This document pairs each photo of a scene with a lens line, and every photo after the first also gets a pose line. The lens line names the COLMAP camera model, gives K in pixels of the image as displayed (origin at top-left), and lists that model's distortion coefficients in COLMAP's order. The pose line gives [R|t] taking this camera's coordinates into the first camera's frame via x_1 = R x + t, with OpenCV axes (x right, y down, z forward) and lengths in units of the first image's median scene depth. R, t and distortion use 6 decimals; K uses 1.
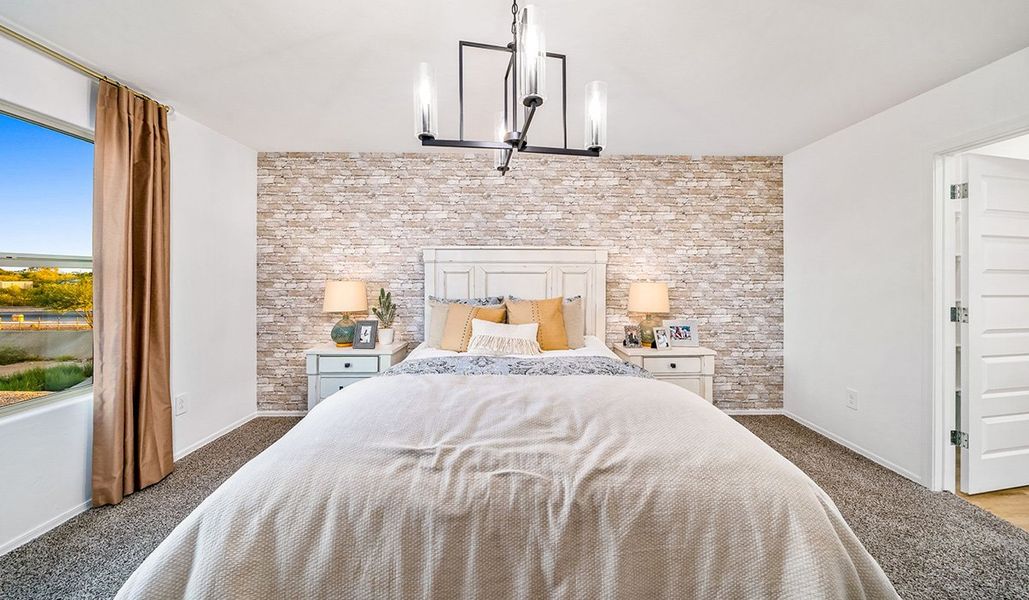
lens RADIAL K [[364.4, 0, 514.7], [0, 364.4, 279.4], [0, 0, 1]] dist [0.009134, 0.000003]
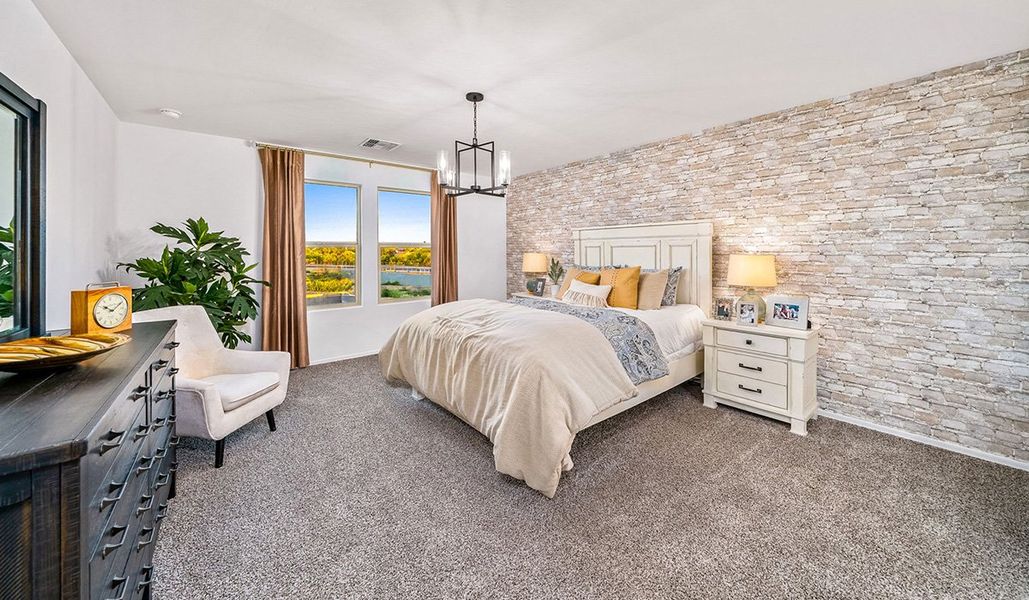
lens RADIAL K [[365.3, 0, 515.1], [0, 365.3, 262.9], [0, 0, 1]] dist [-0.000304, -0.000049]
pose [[0.619017, 0.019741, -0.785129, 0.694641], [-0.009836, 0.999801, 0.017383, 0.019043], [0.785316, -0.003038, 0.619088, -0.051170]]
